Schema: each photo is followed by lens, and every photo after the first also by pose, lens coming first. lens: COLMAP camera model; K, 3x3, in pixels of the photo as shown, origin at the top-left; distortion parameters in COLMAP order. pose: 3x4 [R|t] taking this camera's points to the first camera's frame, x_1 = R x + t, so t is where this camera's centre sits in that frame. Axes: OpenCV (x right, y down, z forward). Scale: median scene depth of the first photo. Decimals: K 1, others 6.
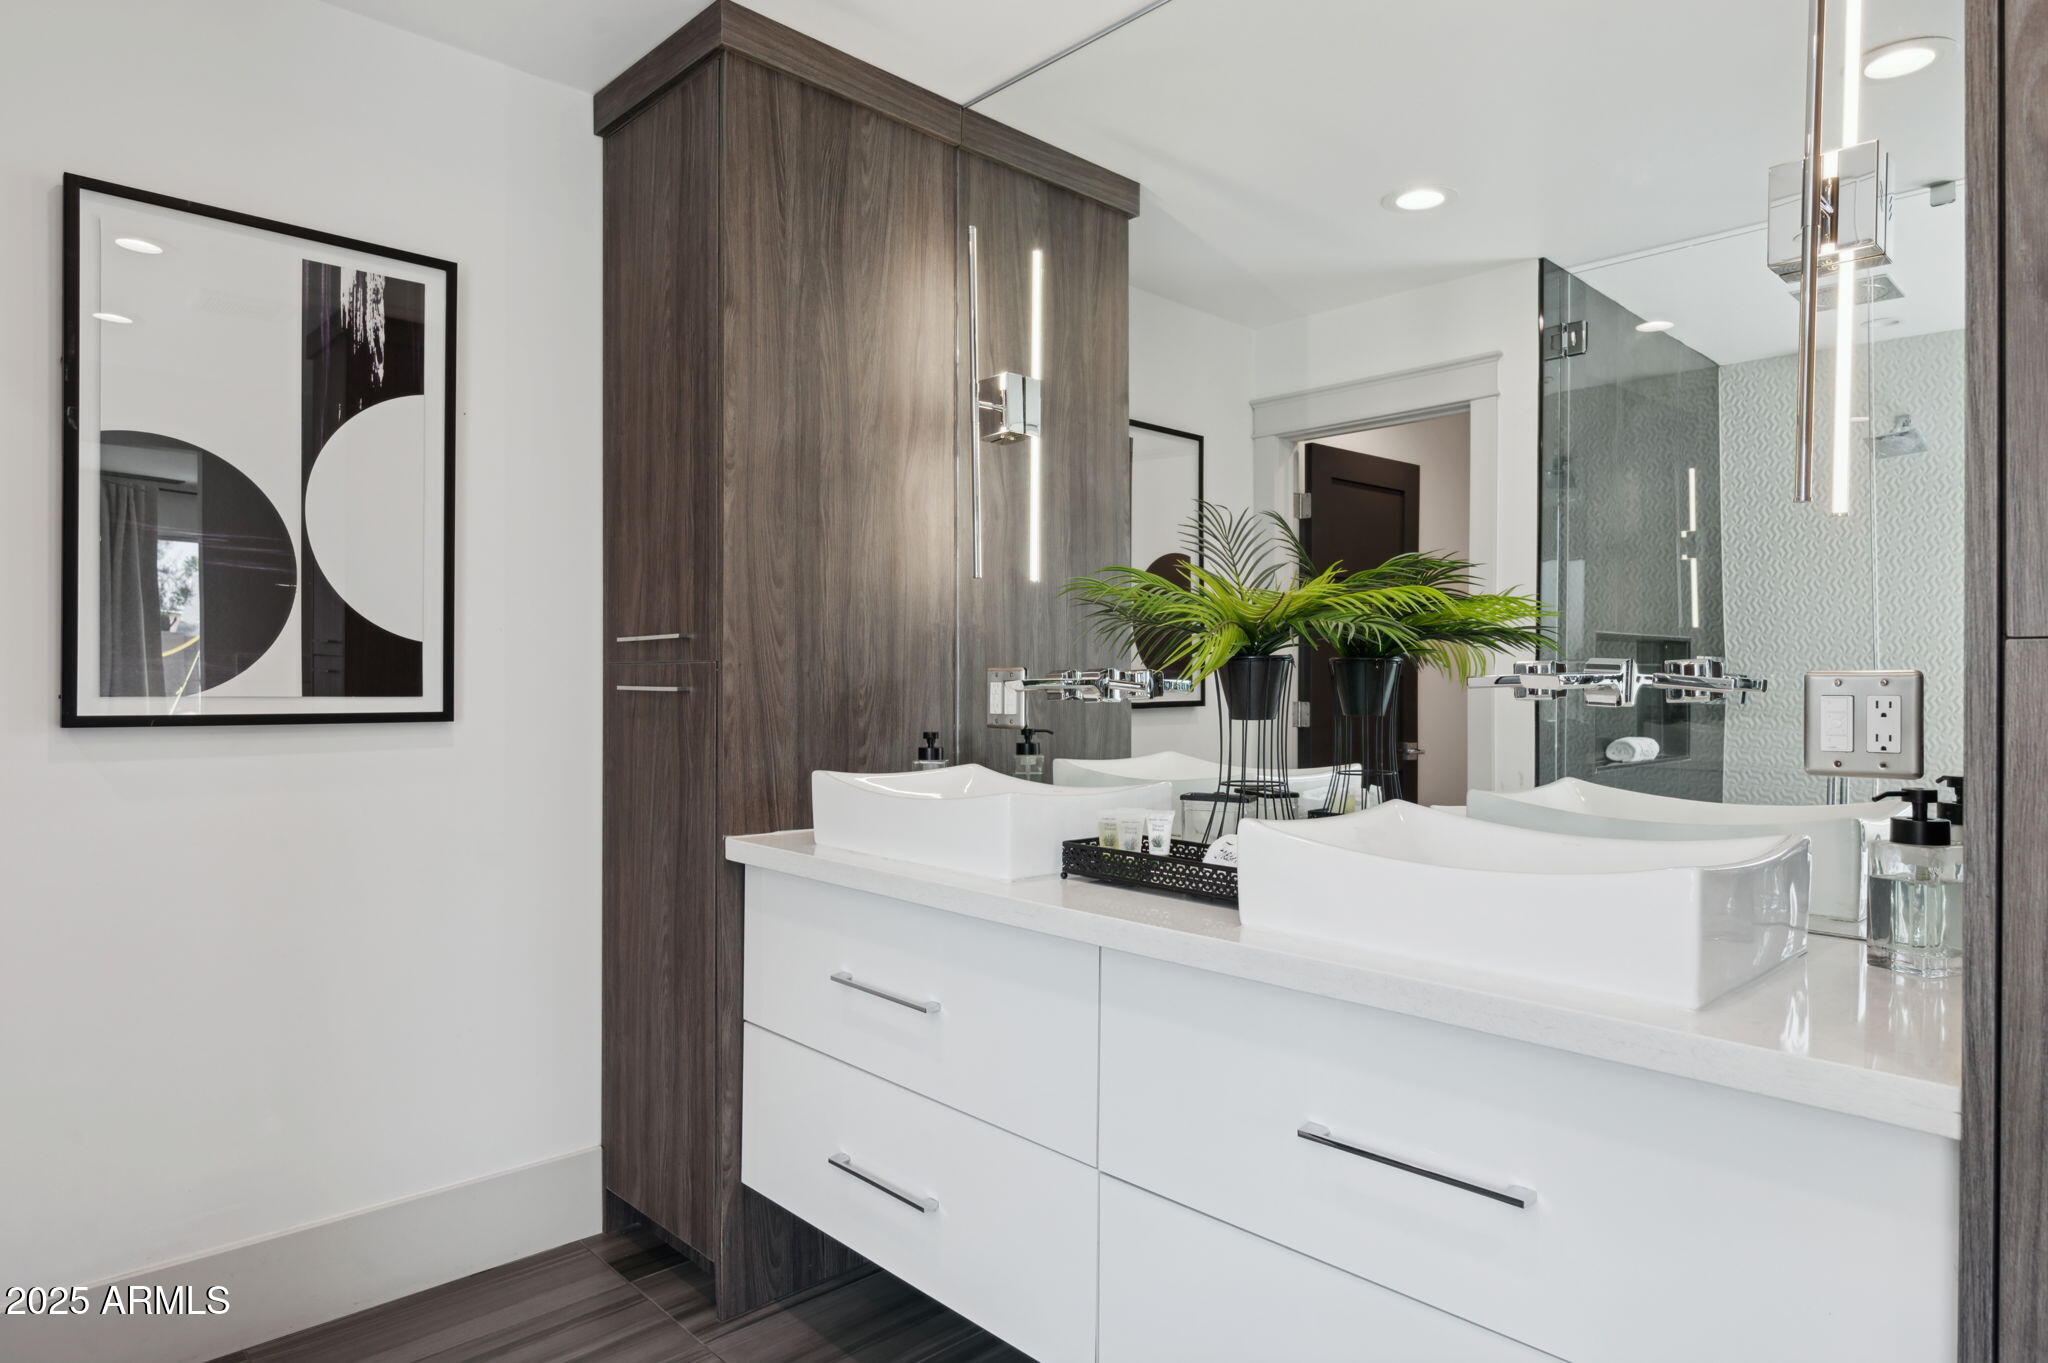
lens RADIAL K [[1200.1, 0, 1024.0], [0, 1200.1, 687.8], [0, 0, 1]] dist [-0.001606, -0.000287]
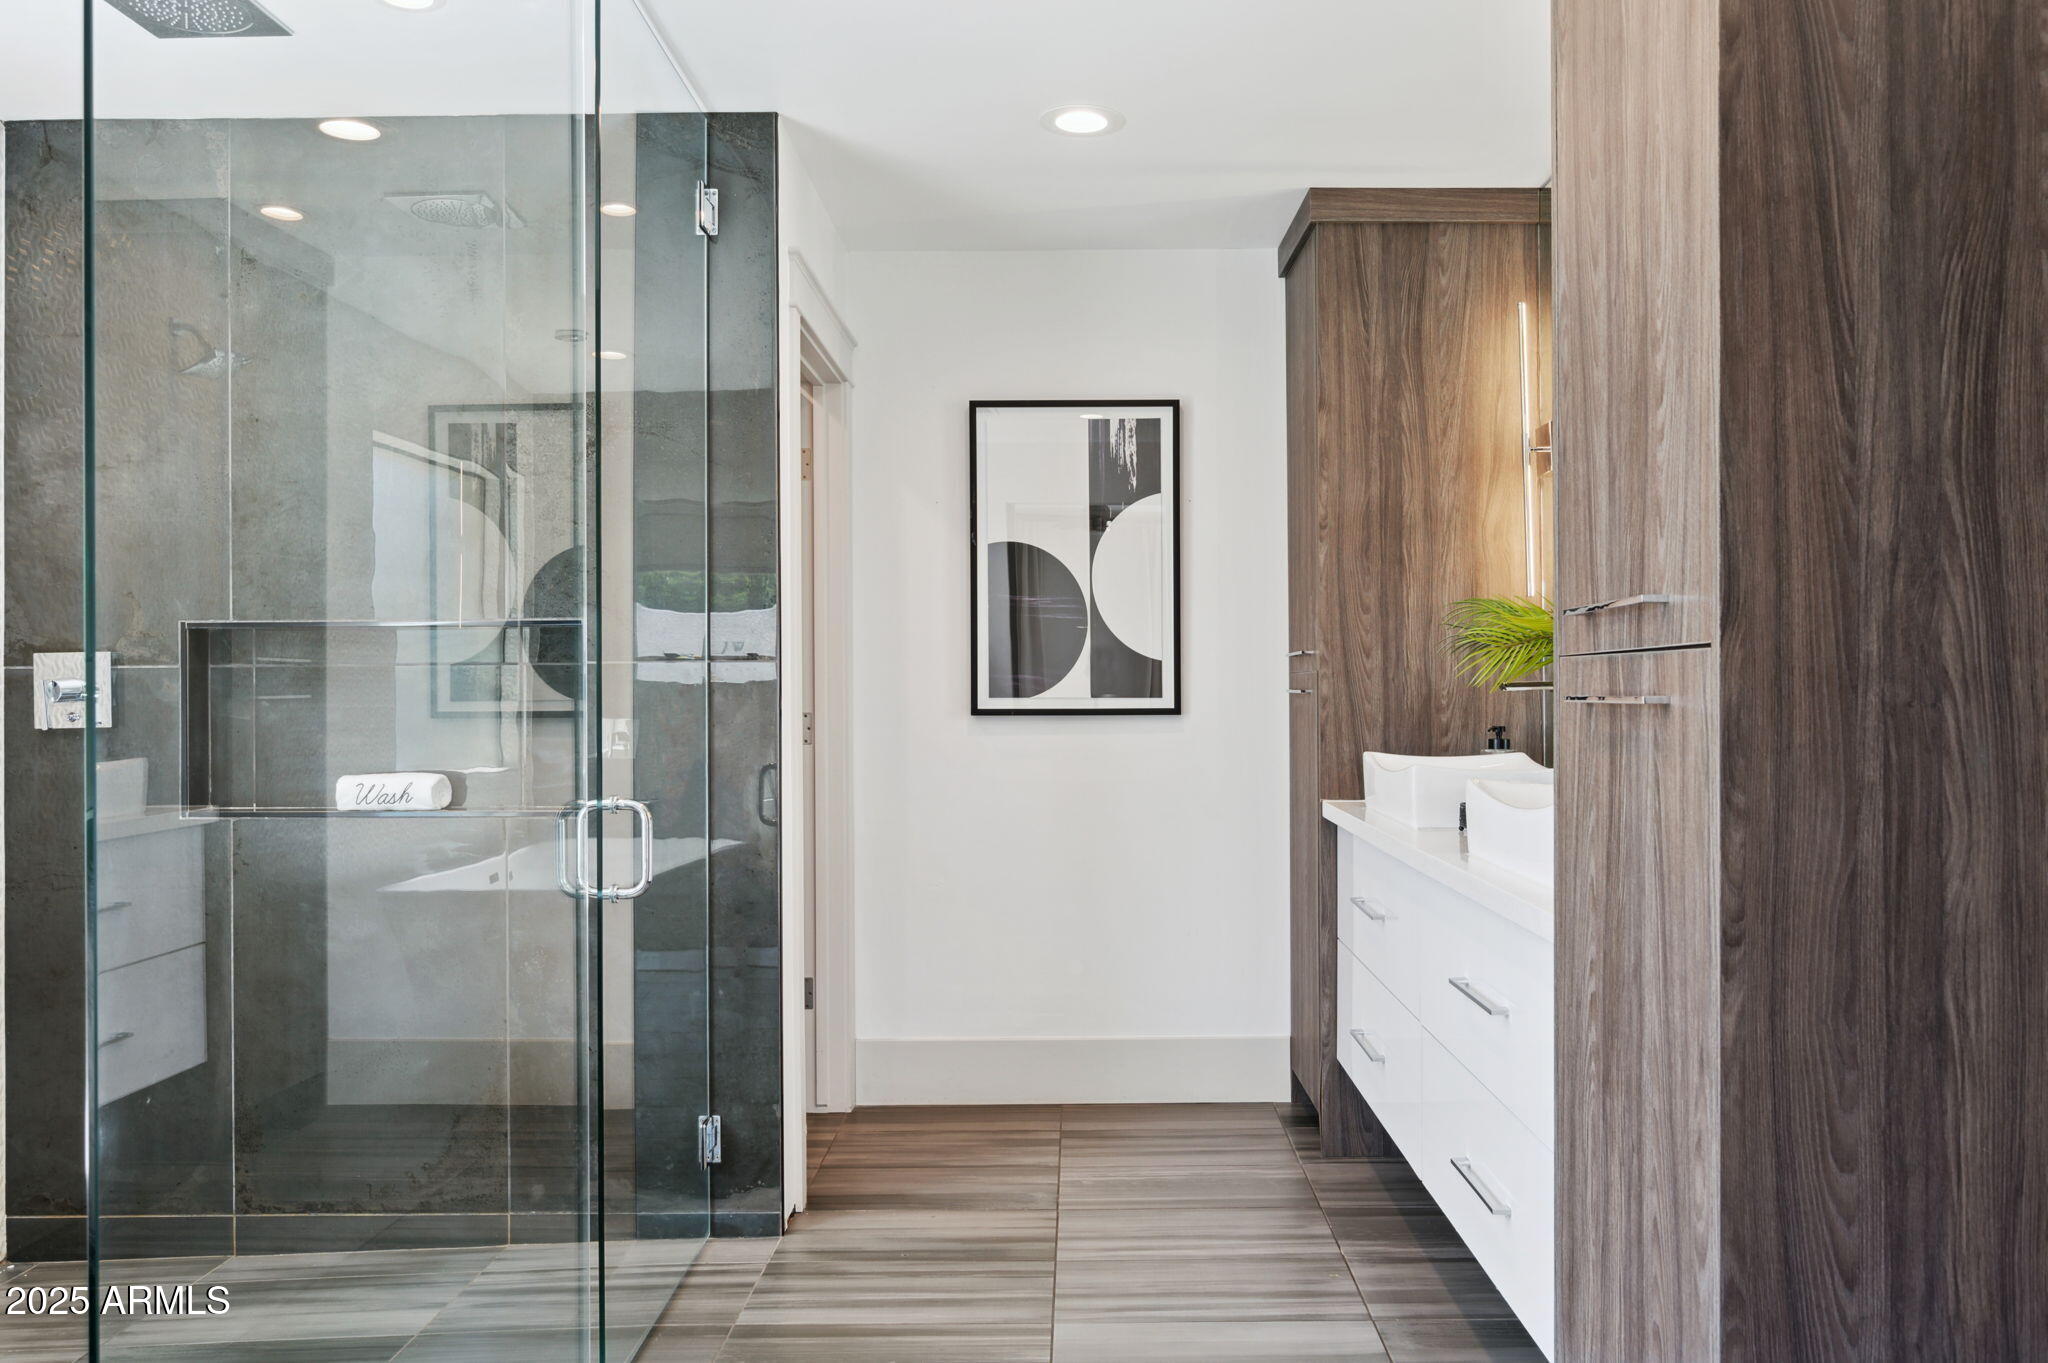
lens RADIAL K [[1365.2, 0, 1028.2], [0, 1365.2, 682.9], [0, 0, 1]] dist [0.005955, 0.001107]
pose [[0.718088, -0.010744, -0.695870, 0.558158], [0.006688, 0.999941, -0.008537, 0.002263], [0.695920, 0.001477, 0.718117, -0.324667]]
